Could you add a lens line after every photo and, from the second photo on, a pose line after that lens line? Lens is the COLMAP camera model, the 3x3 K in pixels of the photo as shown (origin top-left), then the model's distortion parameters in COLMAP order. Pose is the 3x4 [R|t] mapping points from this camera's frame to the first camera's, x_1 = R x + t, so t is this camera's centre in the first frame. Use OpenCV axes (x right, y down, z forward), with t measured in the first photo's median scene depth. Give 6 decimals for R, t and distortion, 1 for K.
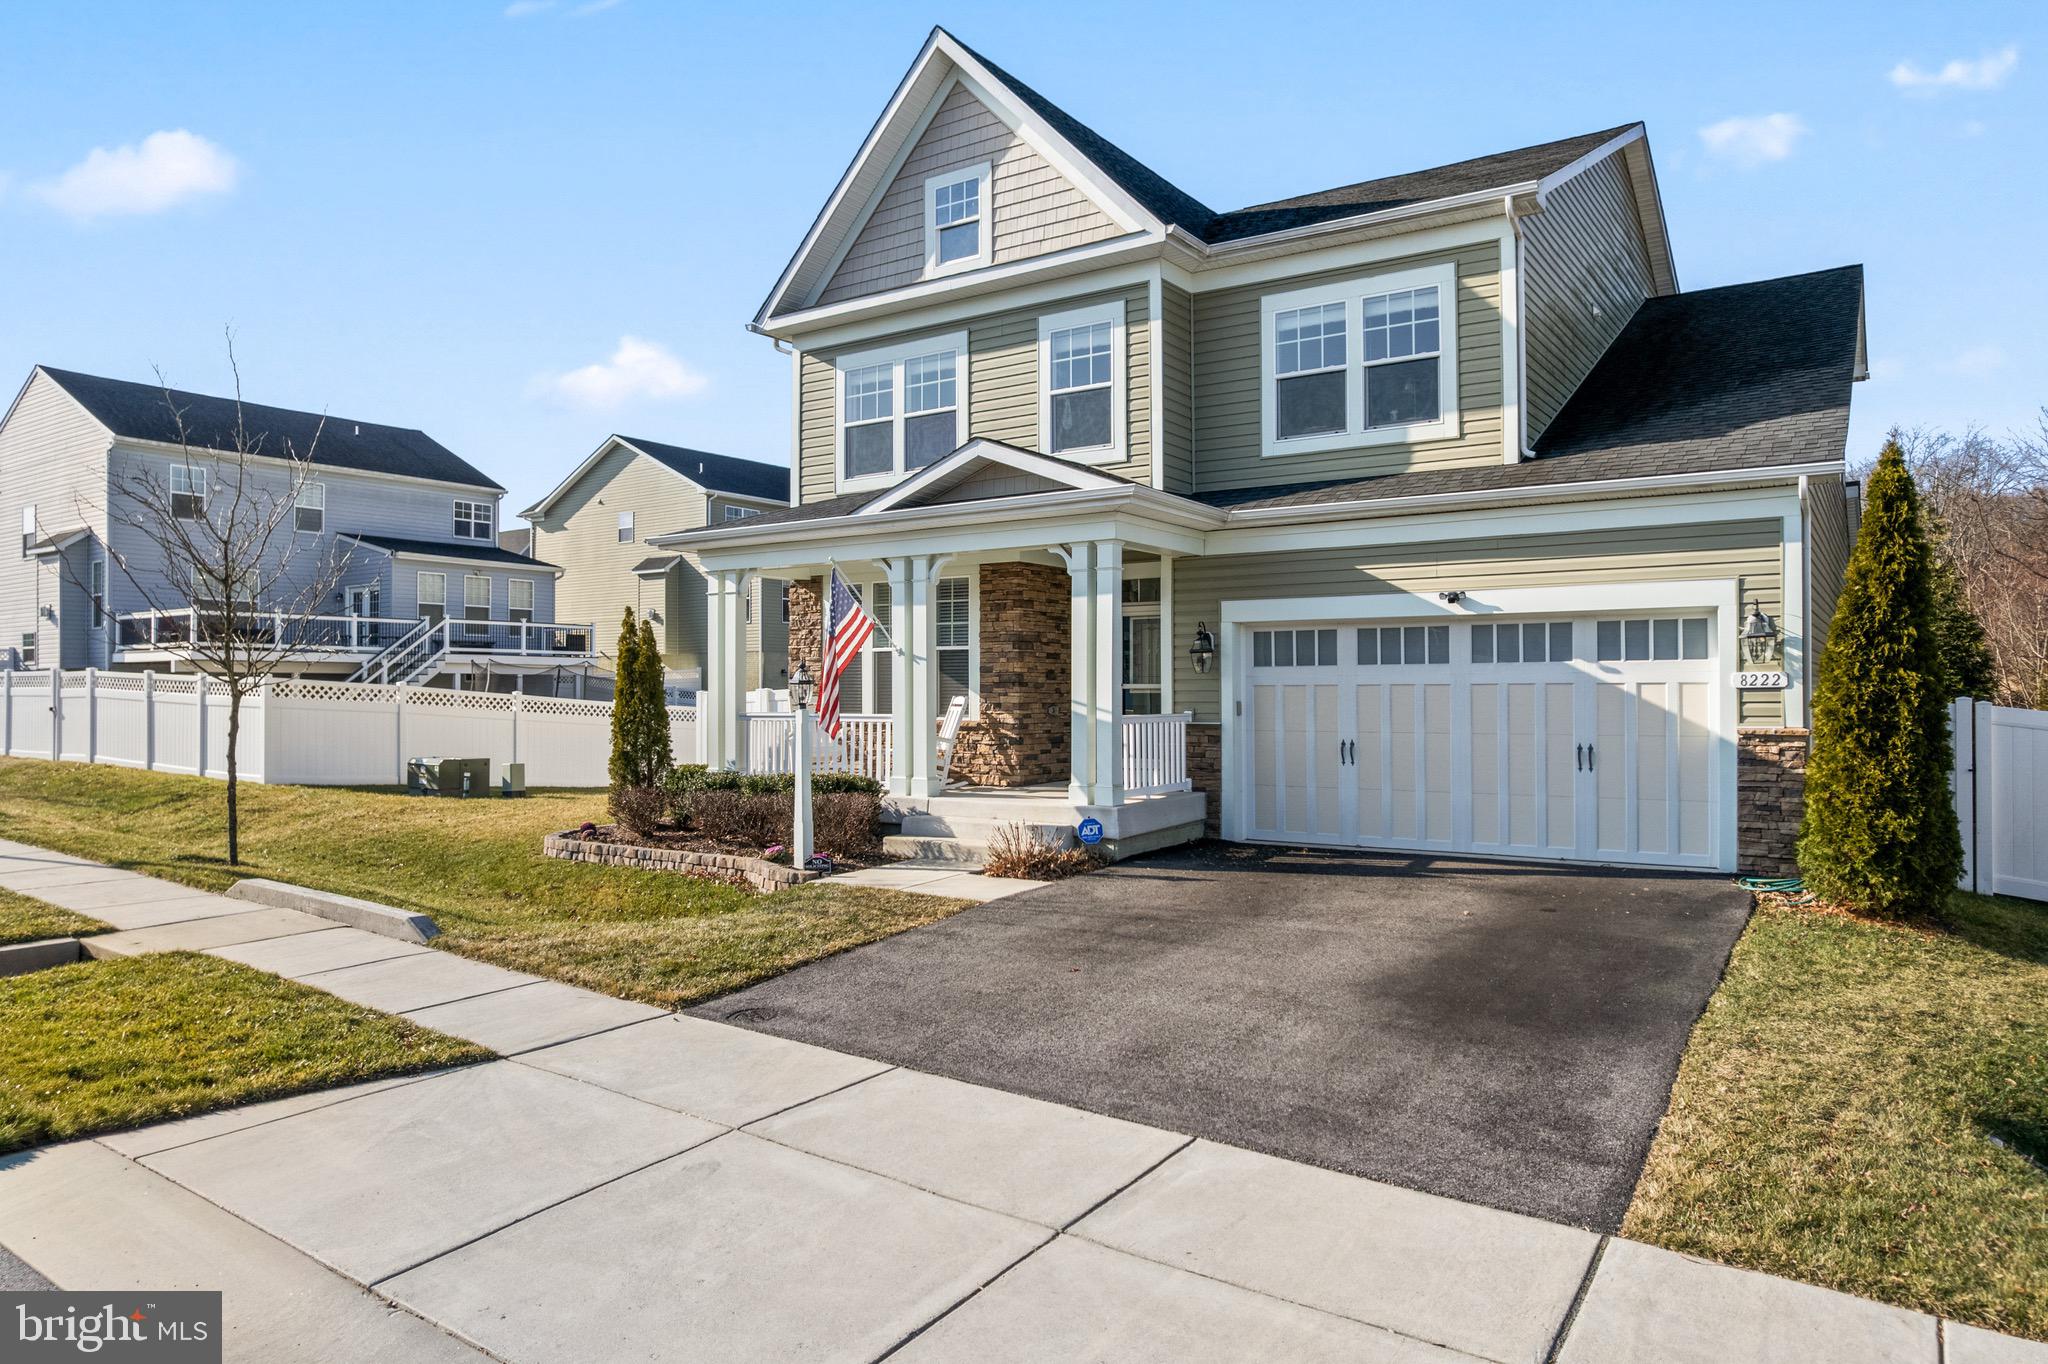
lens RADIAL K [[1320.1, 0, 1026.1], [0, 1320.1, 699.2], [0, 0, 1]] dist [-0.086986, 0.083596]
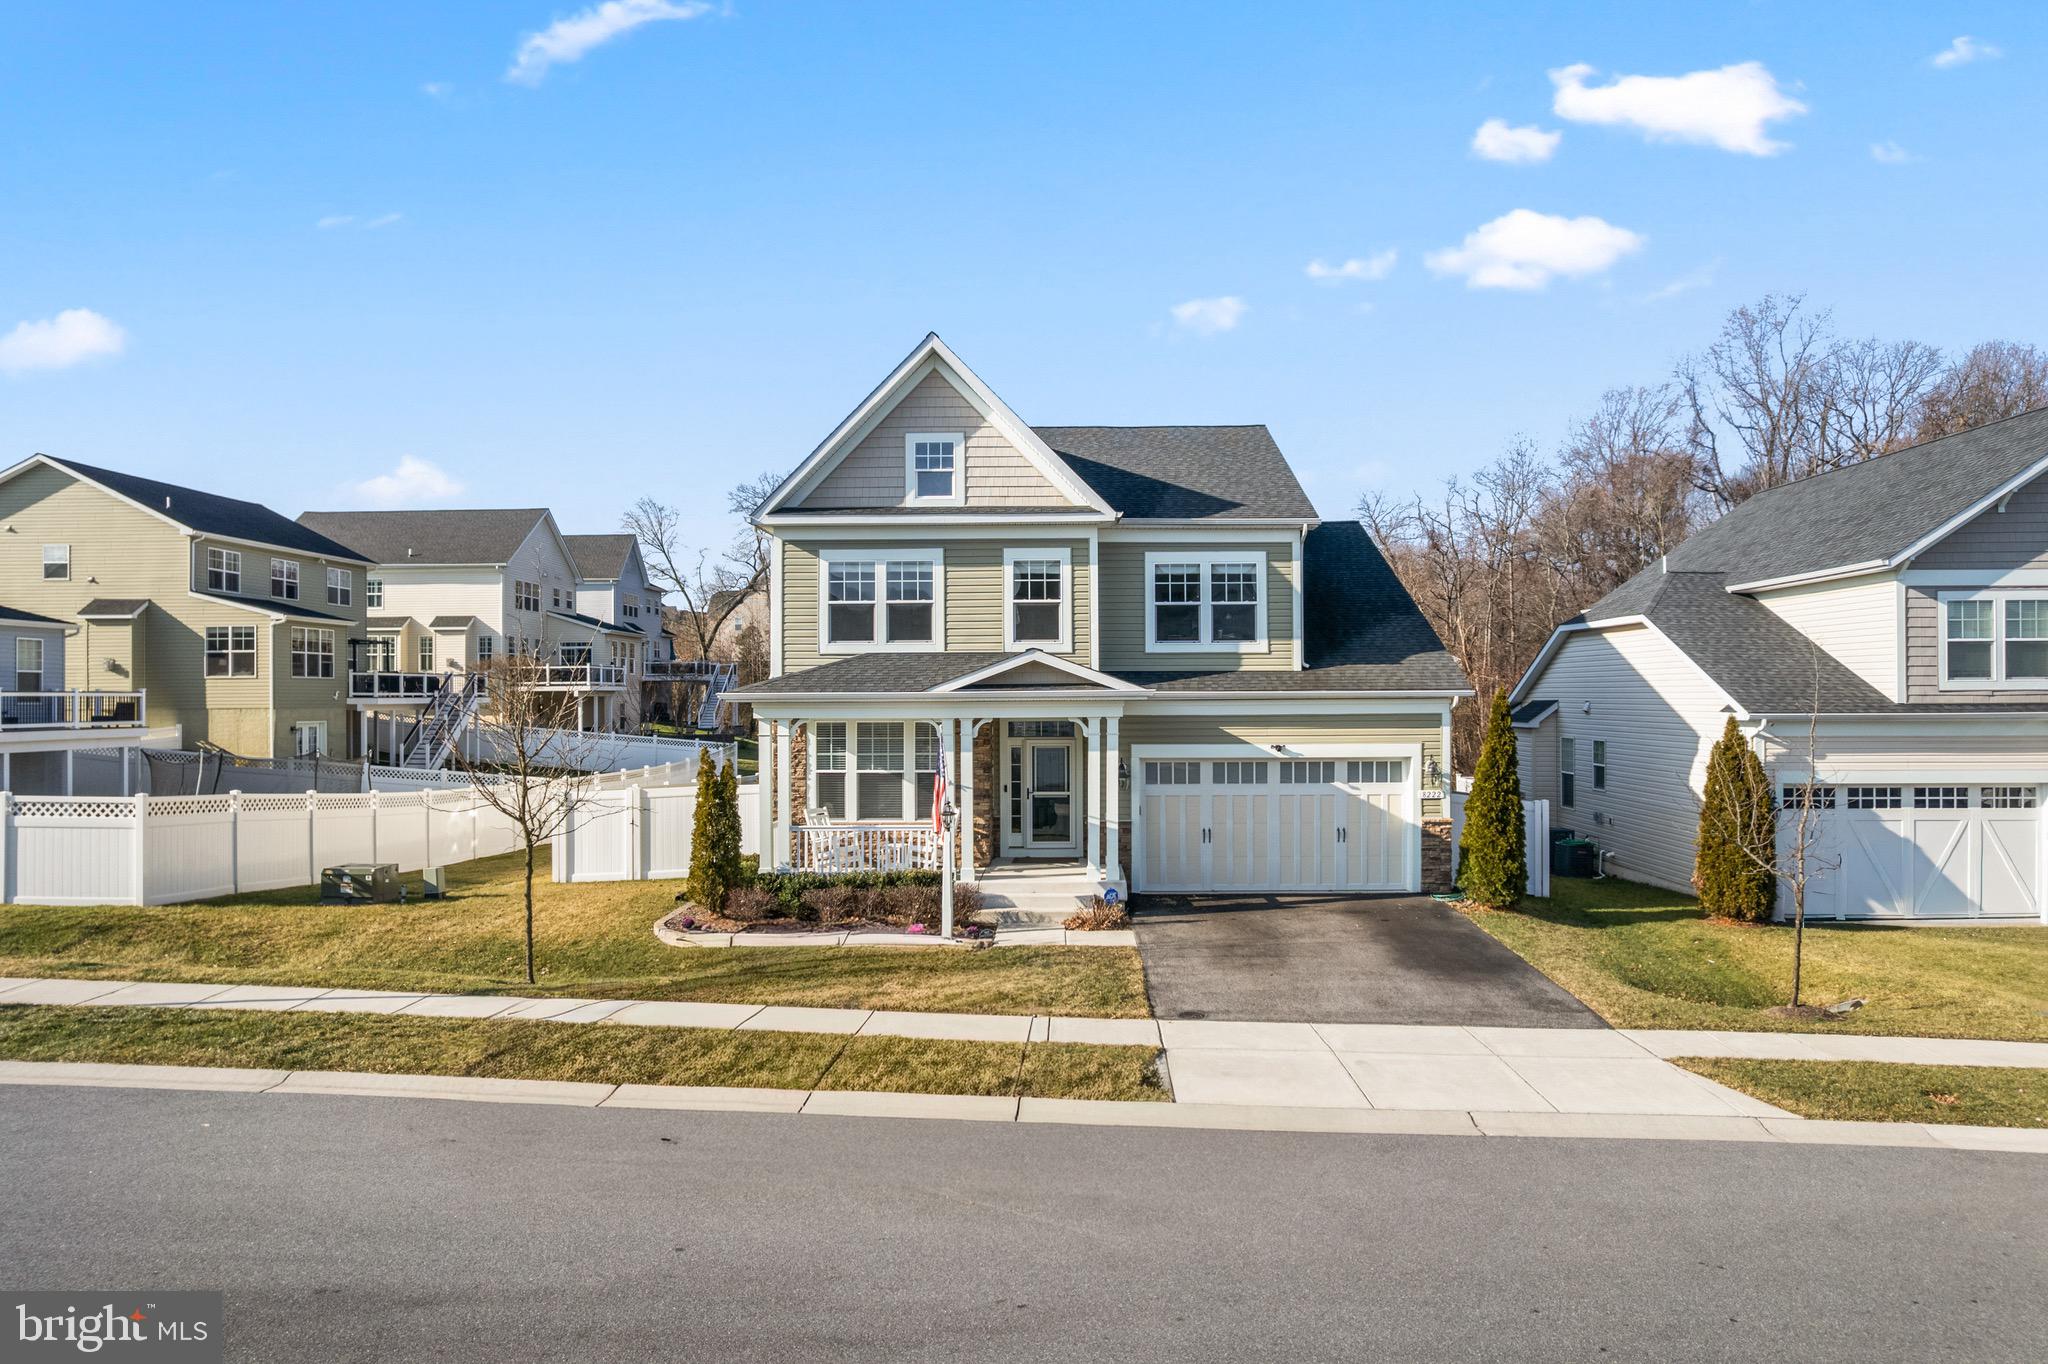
lens RADIAL K [[1327.5, 0, 1055.1], [0, 1327.5, 708.5], [0, 0, 1]] dist [-0.079070, 0.074284]
pose [[0.834863, -0.006356, 0.550421, -0.831921], [0.004594, 0.999979, 0.004580, -0.128523], [-0.550439, -0.001295, 0.834874, -0.302011]]
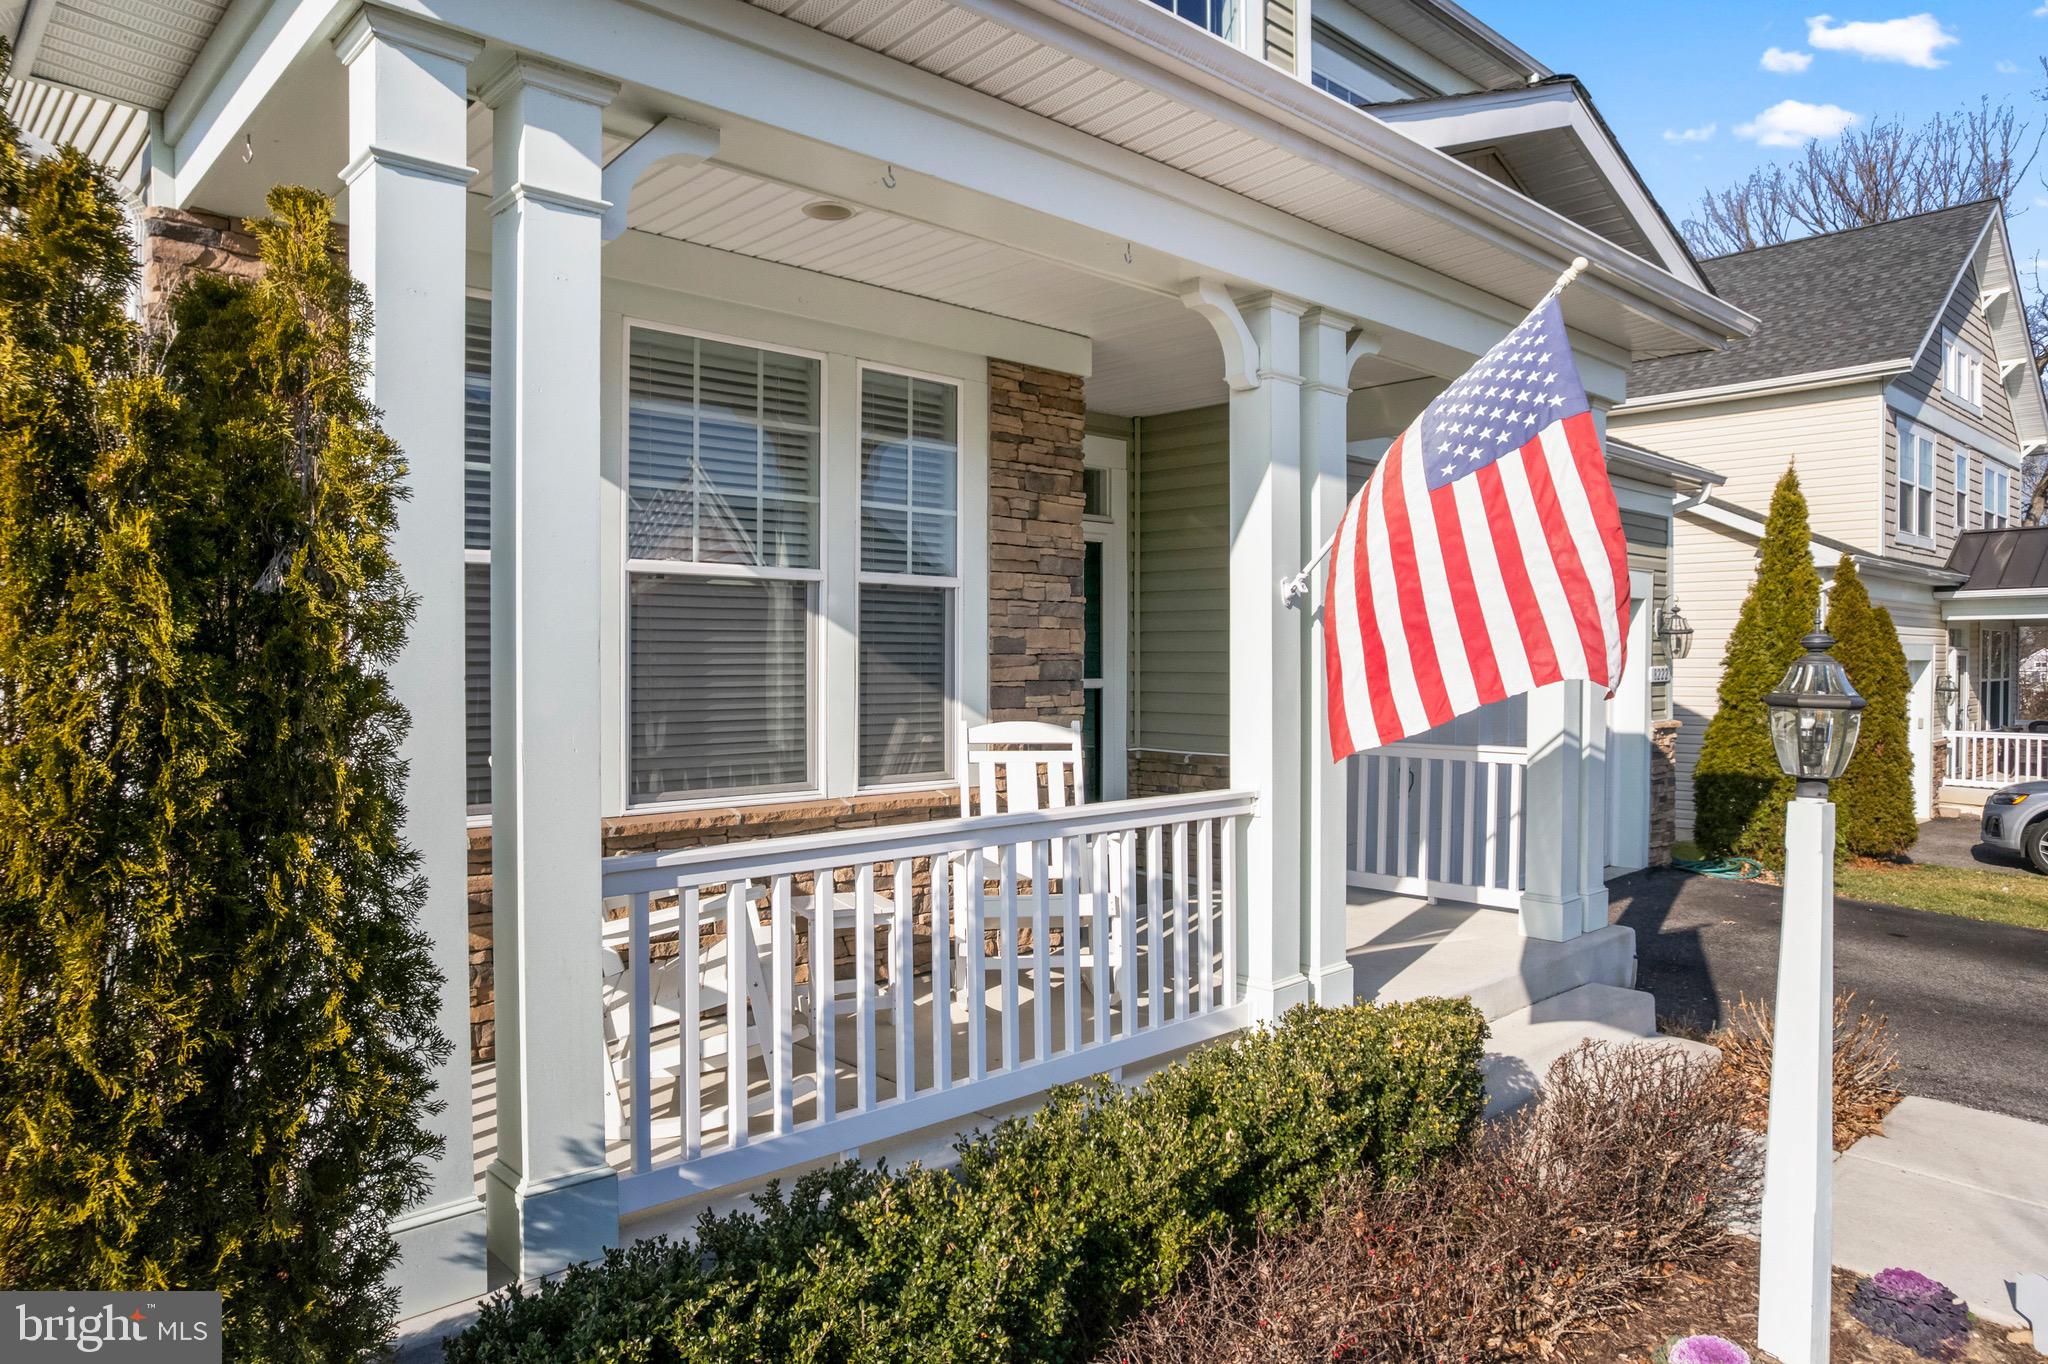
lens RADIAL K [[1320.1, 0, 1026.1], [0, 1320.1, 699.2], [0, 0, 1]] dist [-0.086986, 0.083596]
pose [[0.218163, -0.029052, 0.975480, -0.439076], [-0.000354, 0.999554, 0.029849, -0.020726], [-0.975912, -0.006857, 0.218056, 1.021421]]
